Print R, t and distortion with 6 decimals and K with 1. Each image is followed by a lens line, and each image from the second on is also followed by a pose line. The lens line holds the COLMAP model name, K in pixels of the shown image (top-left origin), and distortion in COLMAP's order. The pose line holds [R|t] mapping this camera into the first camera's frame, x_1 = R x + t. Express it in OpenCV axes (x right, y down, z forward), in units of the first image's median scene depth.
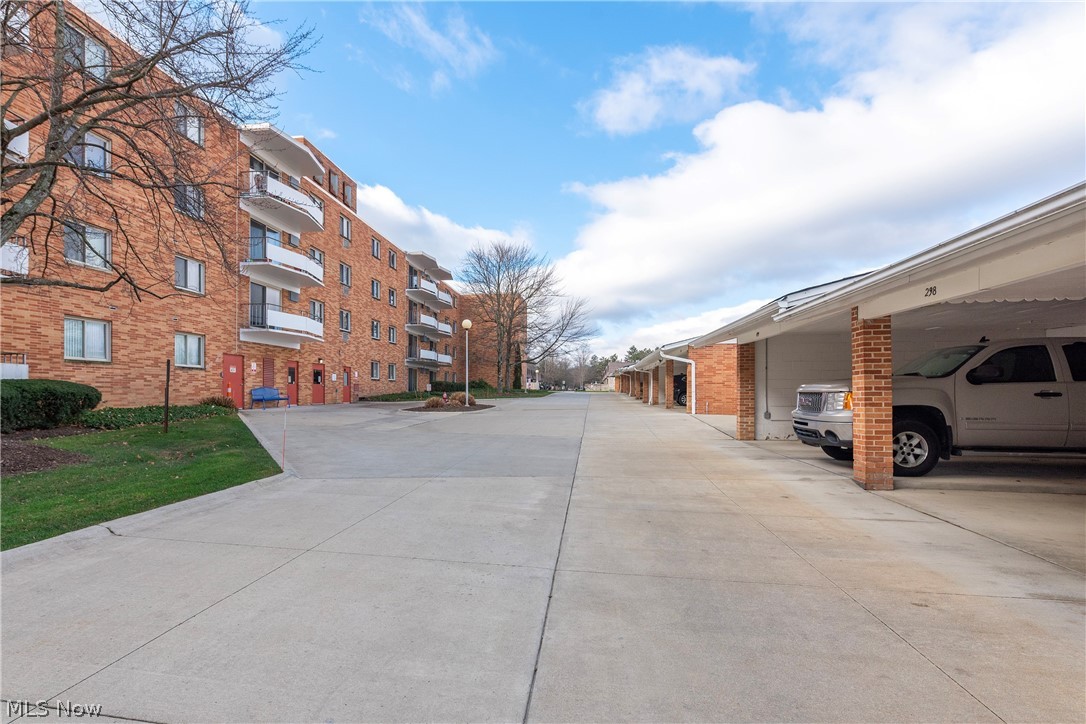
lens RADIAL K [[527.6, 0, 541.7], [0, 527.6, 376.0], [0, 0, 1]] dist [0.003588, 0.000109]
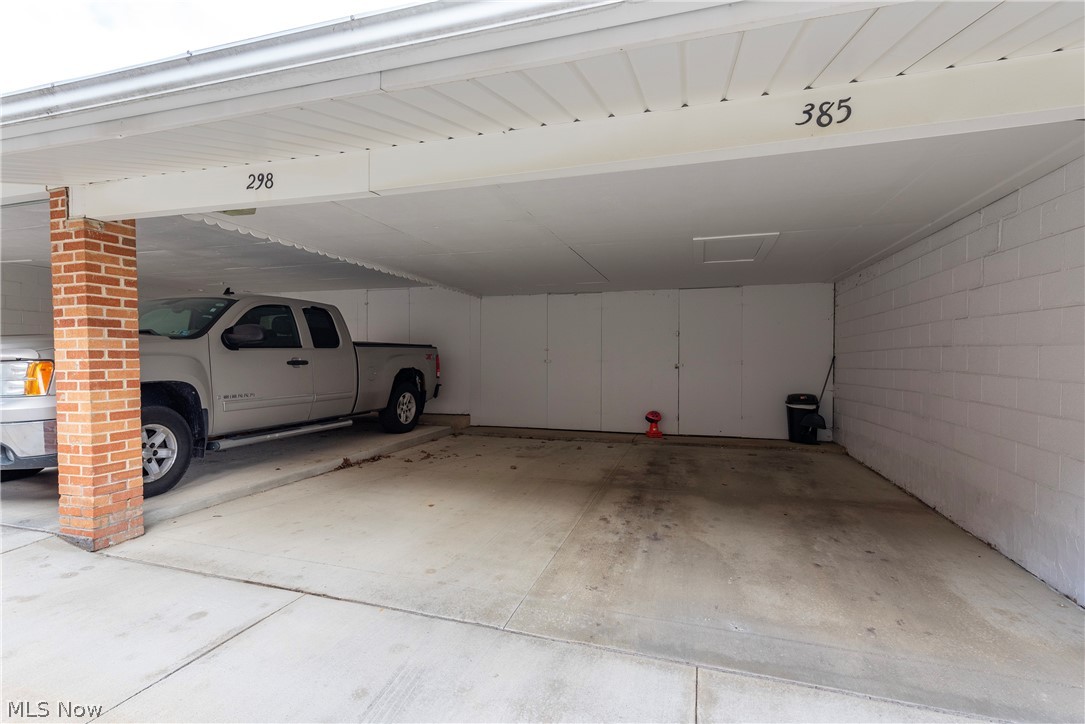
lens RADIAL K [[527.2, 0, 541.2], [0, 527.2, 375.9], [0, 0, 1]] dist [0.003588, 0.000109]
pose [[0.193168, -0.031206, 0.980669, 0.191938], [-0.036725, 0.998564, 0.039010, 0.008508], [-0.980478, -0.043550, 0.191745, 0.466925]]
